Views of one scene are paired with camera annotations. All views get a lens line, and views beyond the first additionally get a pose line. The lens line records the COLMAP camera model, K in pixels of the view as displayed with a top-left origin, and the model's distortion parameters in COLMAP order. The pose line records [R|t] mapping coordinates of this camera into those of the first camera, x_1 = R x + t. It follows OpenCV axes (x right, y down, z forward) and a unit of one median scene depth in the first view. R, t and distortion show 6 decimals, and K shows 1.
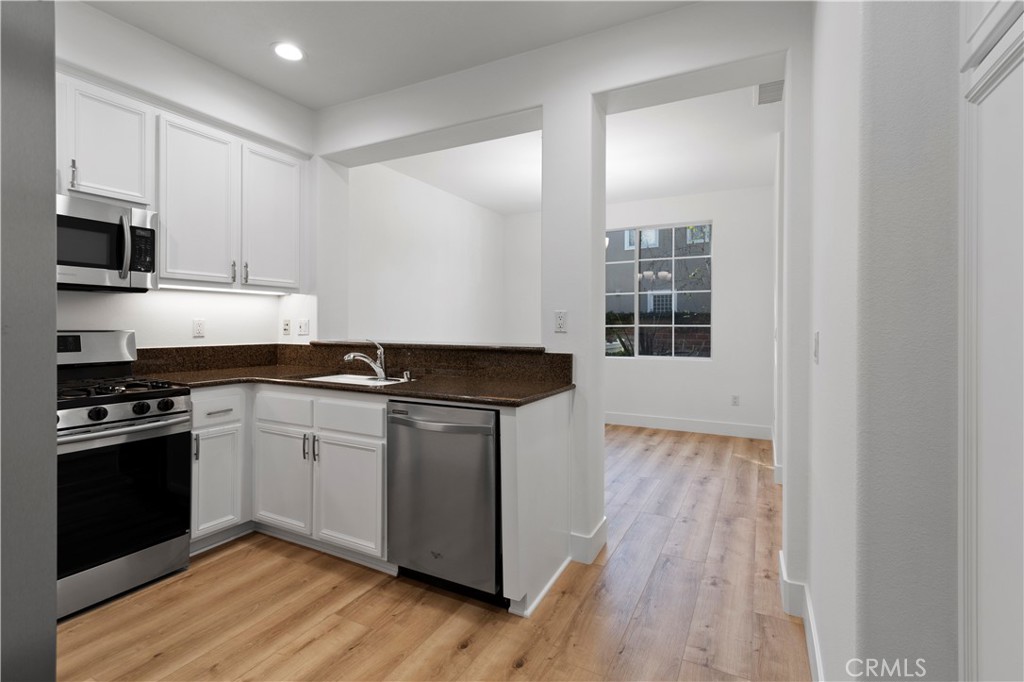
lens RADIAL K [[477.9, 0, 520.5], [0, 477.9, 329.4], [0, 0, 1]] dist [-0.002071, -0.000367]
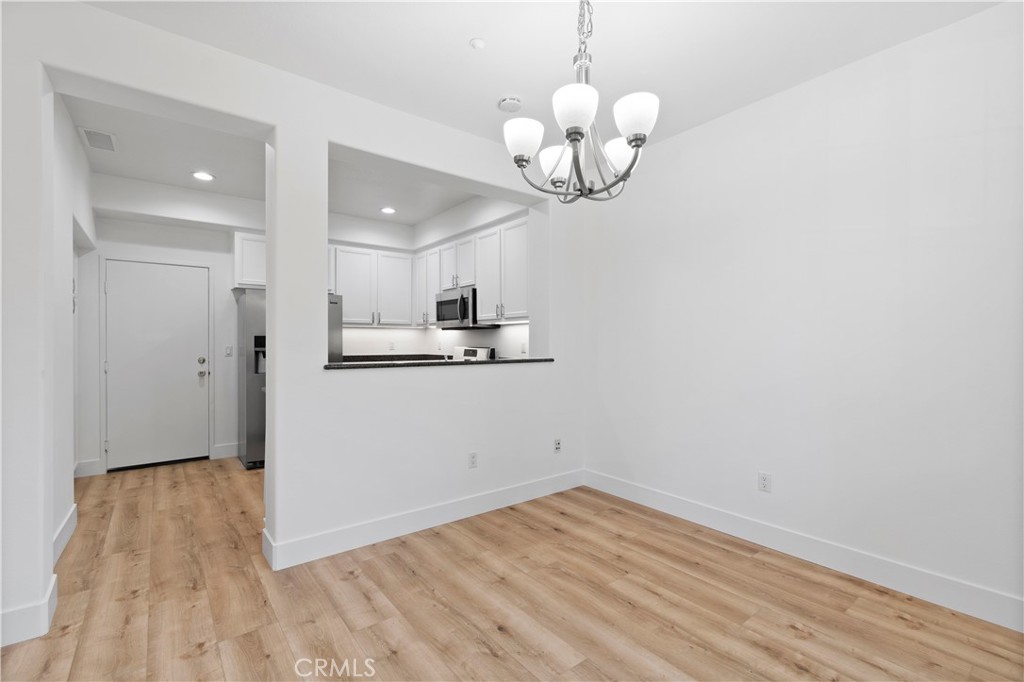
lens RADIAL K [[452.1, 0, 517.1], [0, 452.1, 343.7], [0, 0, 1]] dist [0.000384, -0.001074]
pose [[-0.418754, -0.001248, -0.908099, 0.818866], [-0.009971, 0.999945, 0.003223, -0.020702], [0.908045, 0.010404, -0.418743, 1.862544]]
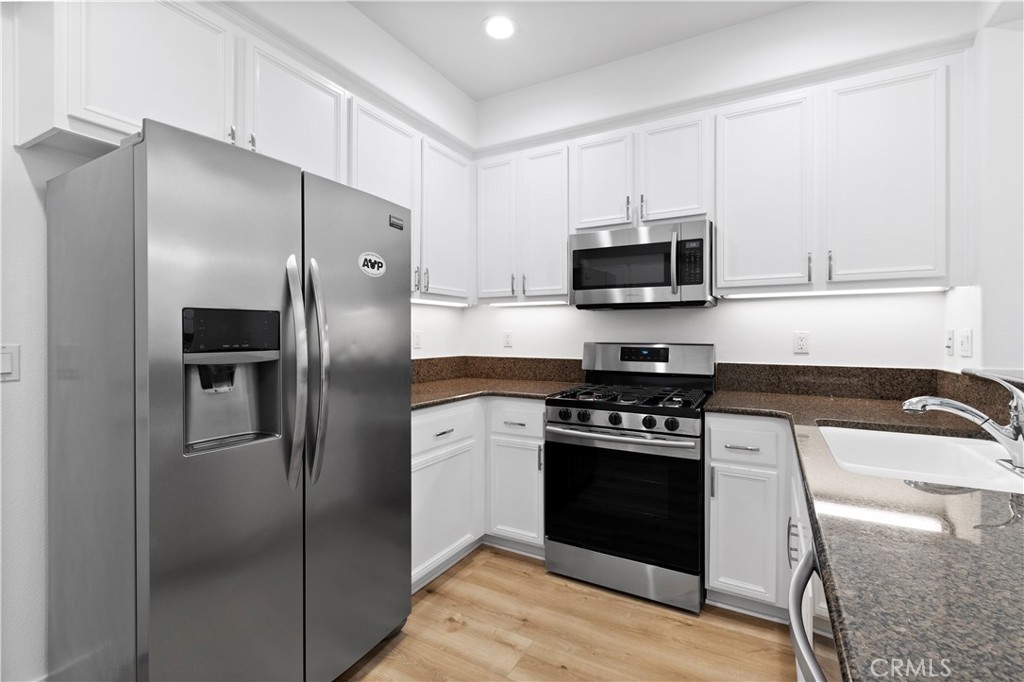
lens RADIAL K [[455.2, 0, 517.9], [0, 455.2, 333.3], [0, 0, 1]] dist [0.002256, 0.000201]
pose [[-0.029746, -0.006279, -0.999538, 0.139579], [-0.009633, 0.999936, -0.005995, -0.010691], [0.999511, 0.009451, -0.029805, 0.618704]]
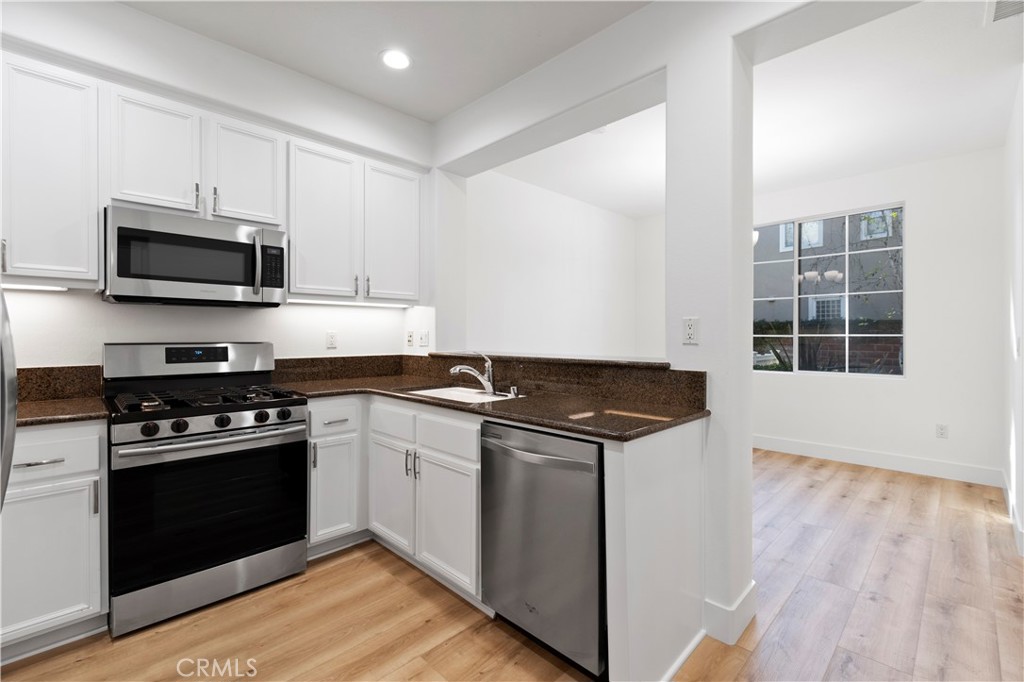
lens RADIAL K [[455.7, 0, 517.7], [0, 455.7, 337.9], [0, 0, 1]] dist [0.001569, -0.001022]
pose [[0.953237, -0.003243, -0.302206, 0.036800], [0.002102, 0.999989, -0.004100, -0.002284], [0.302216, 0.003273, 0.953234, 0.176132]]
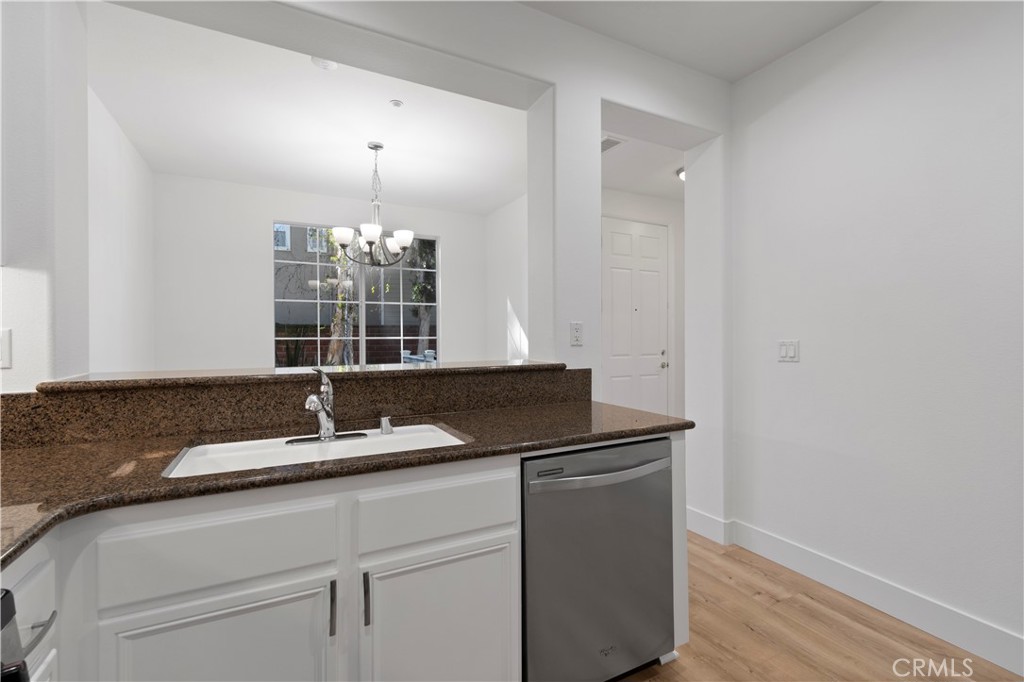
lens RADIAL K [[455.5, 0, 521.1], [0, 455.5, 342.2], [0, 0, 1]] dist [0.000481, -0.000135]
pose [[0.573270, -0.016142, 0.819208, -0.654371], [0.013261, 0.999858, 0.010422, -0.010637], [-0.819259, 0.004889, 0.573402, 0.560500]]
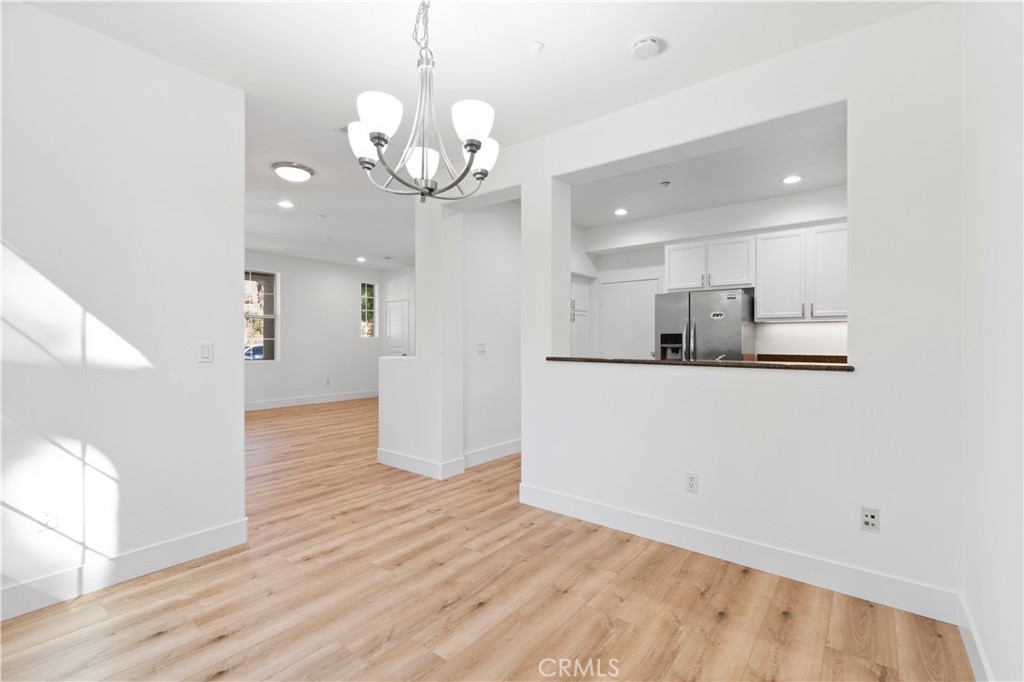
lens RADIAL K [[452.1, 0, 517.1], [0, 452.1, 343.7], [0, 0, 1]] dist [0.000384, -0.001074]
pose [[-0.982363, -0.008065, 0.186808, -0.048769], [-0.005055, 0.999850, 0.016582, -0.021749], [-0.186914, 0.015345, -0.982257, 2.293770]]
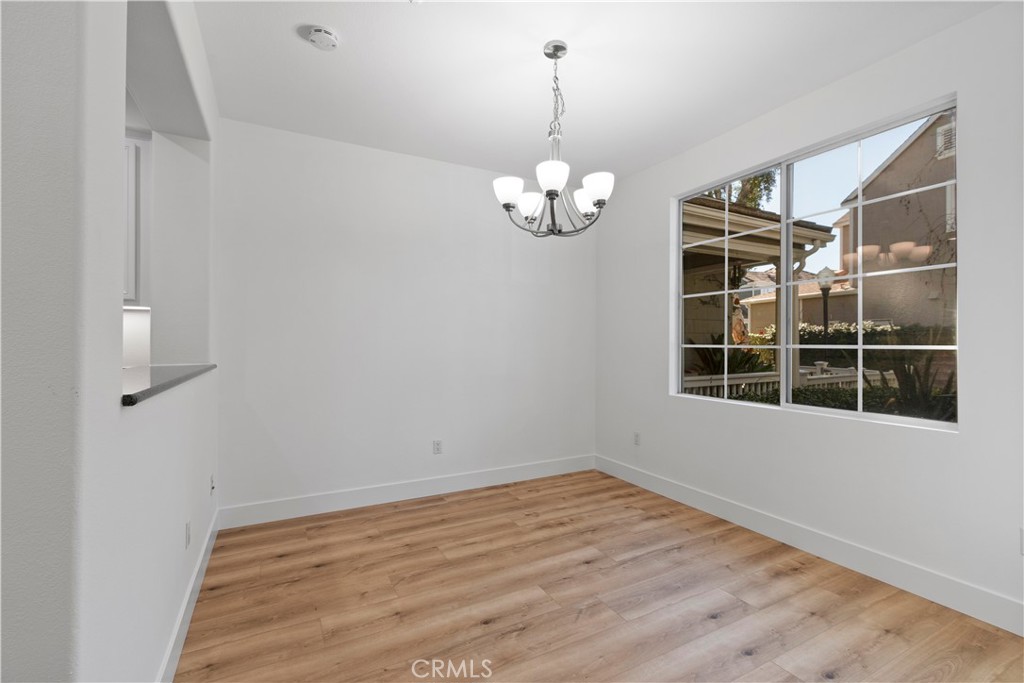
lens RADIAL K [[452.1, 0, 517.1], [0, 452.1, 344.2], [0, 0, 1]] dist [0.000384, -0.001074]
pose [[0.822370, -0.000893, -0.568953, 0.629903], [-0.004486, 0.999958, -0.008053, -0.010955], [0.568936, 0.009175, 0.822331, 0.937775]]
